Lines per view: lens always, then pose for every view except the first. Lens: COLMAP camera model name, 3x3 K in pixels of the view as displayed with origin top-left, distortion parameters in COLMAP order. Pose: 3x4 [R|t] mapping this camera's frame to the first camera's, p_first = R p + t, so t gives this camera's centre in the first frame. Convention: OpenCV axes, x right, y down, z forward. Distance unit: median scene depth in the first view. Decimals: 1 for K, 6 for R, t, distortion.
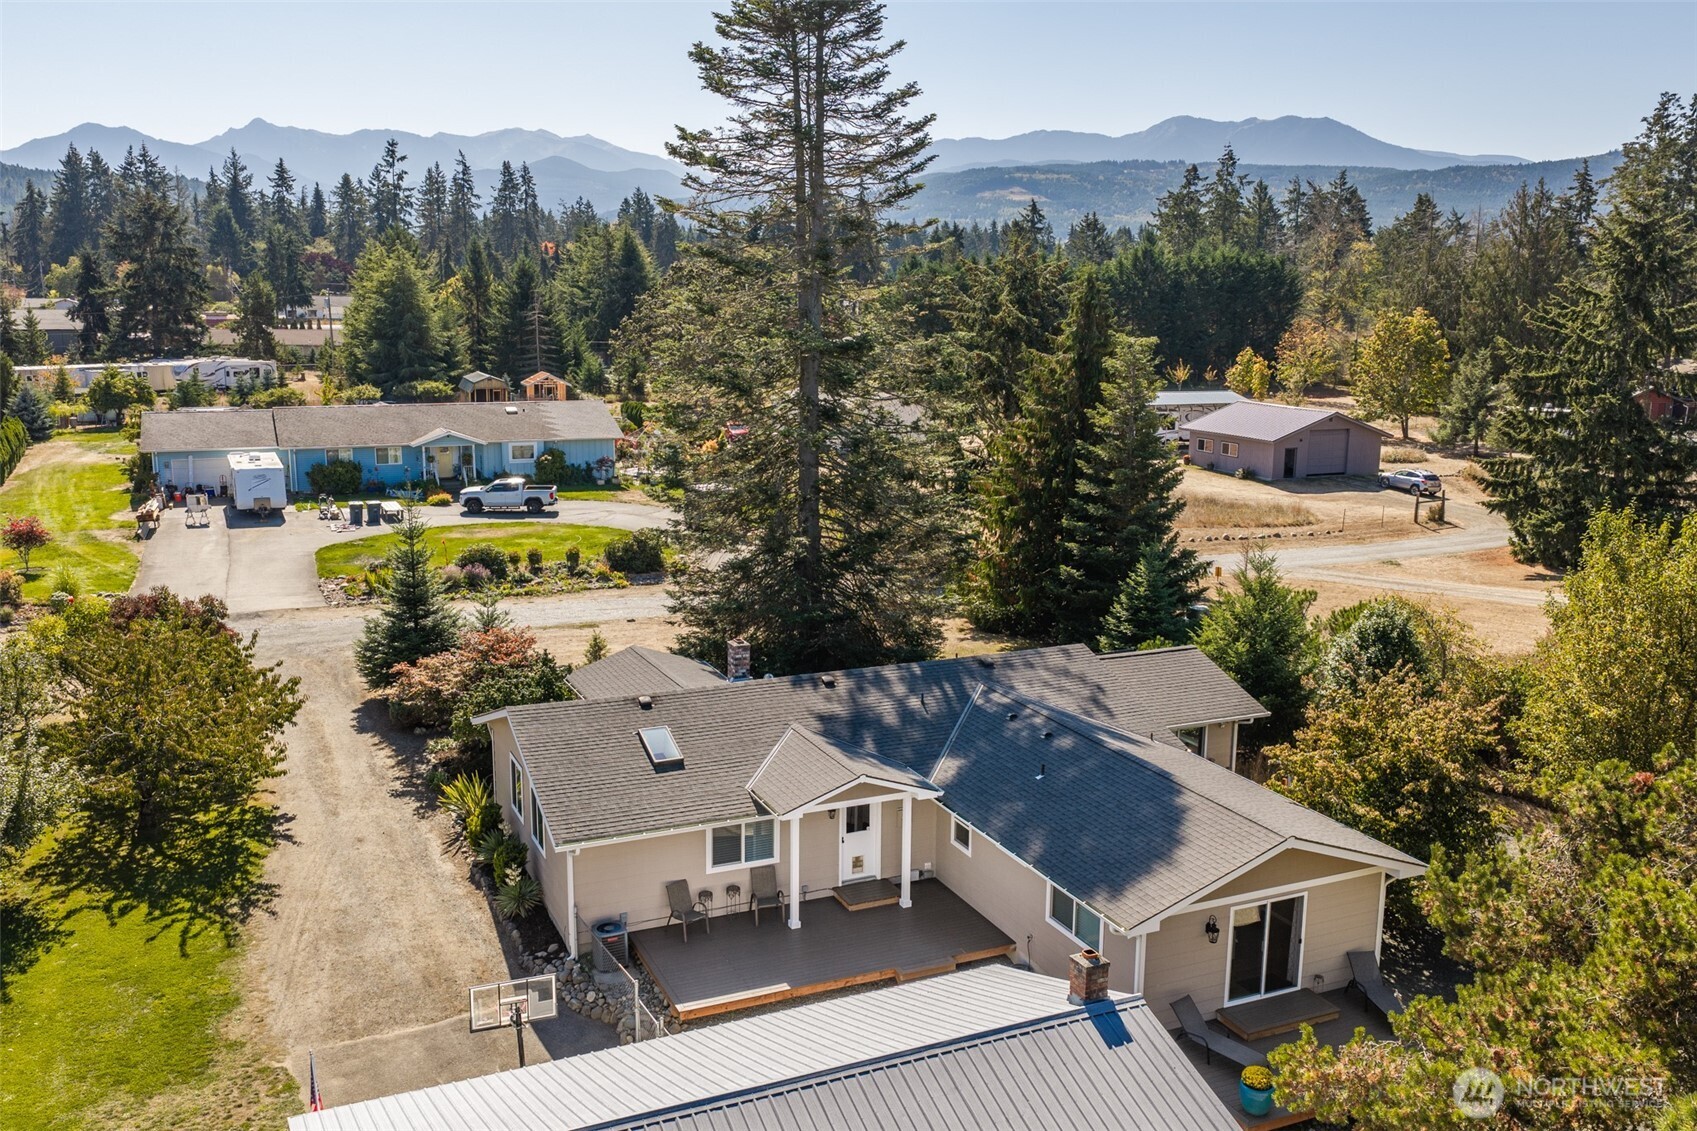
lens RADIAL K [[1369.3, 0, 848.5], [0, 1369.3, 565.5], [0, 0, 1]] dist [-0.009687, -0.009487]
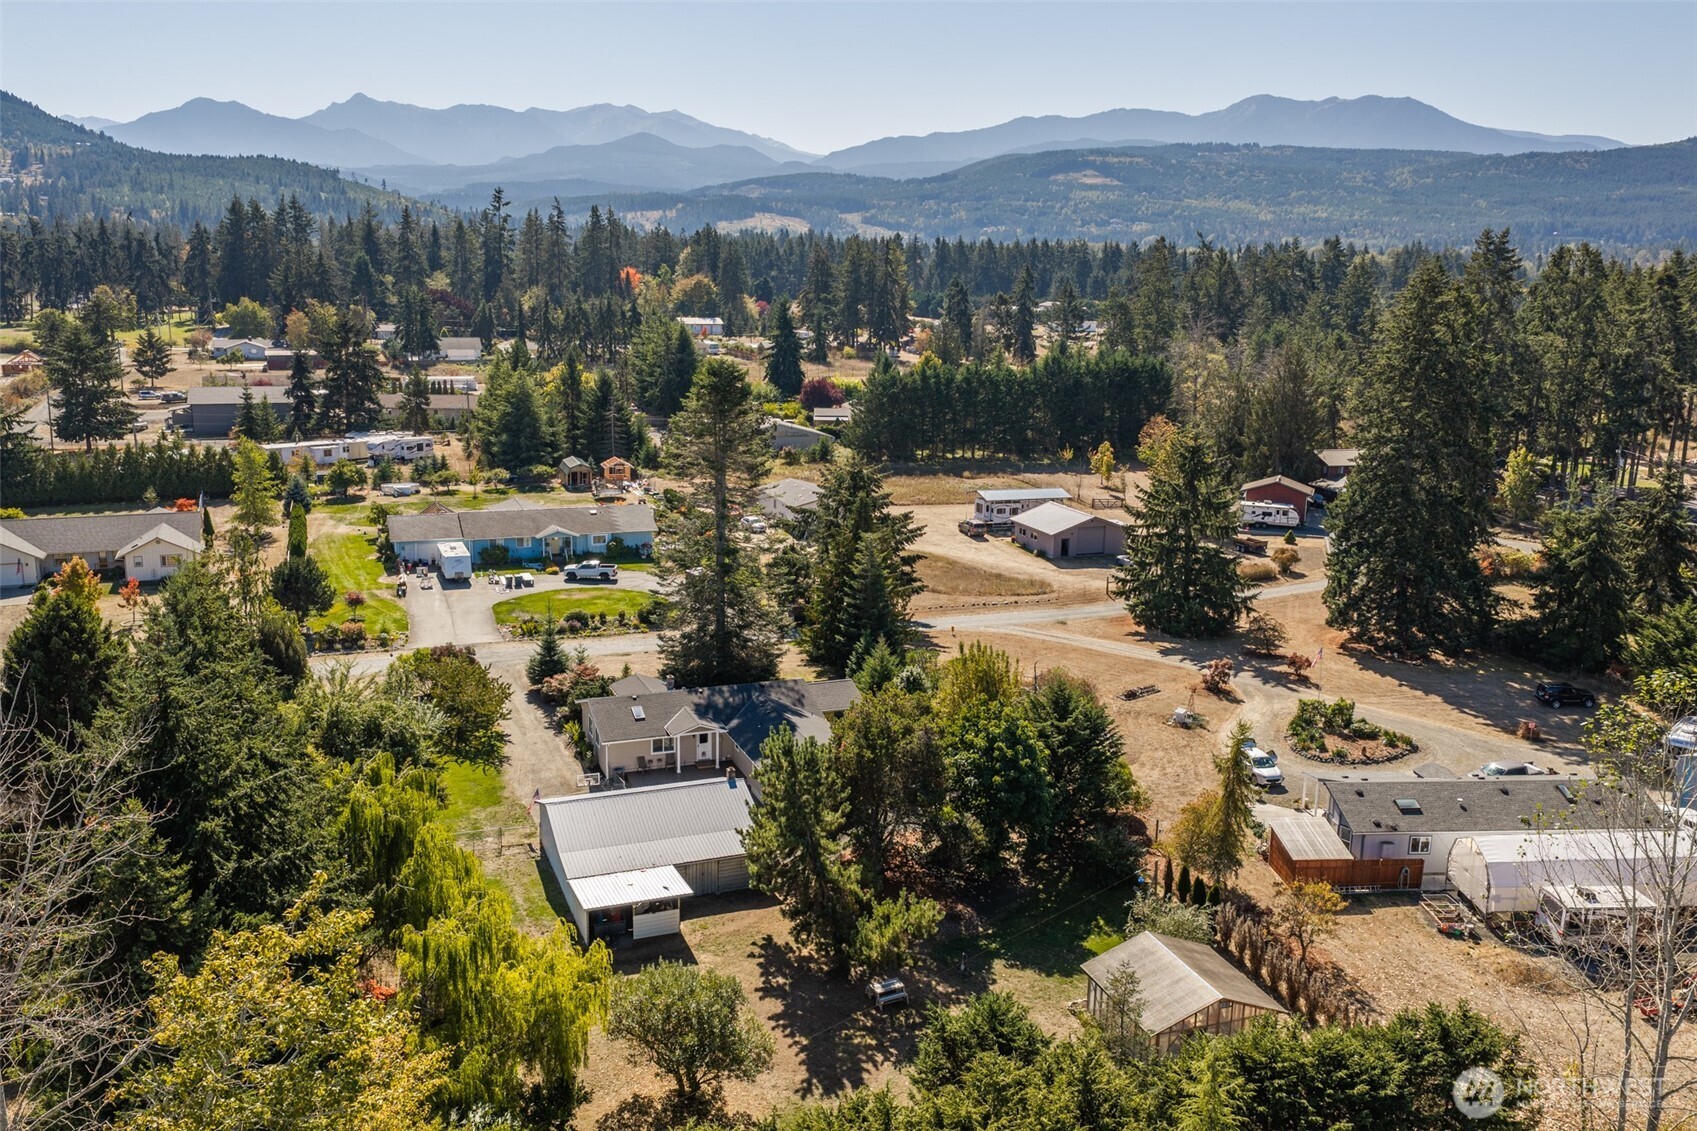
lens RADIAL K [[1369.3, 0, 848.5], [0, 1369.3, 565.5], [0, 0, 1]] dist [-0.009687, -0.009487]
pose [[0.998110, 0.020719, -0.057848, 0.198631], [-0.019262, 0.999486, 0.025633, -0.112208], [0.058349, -0.024470, 0.997996, -0.794724]]
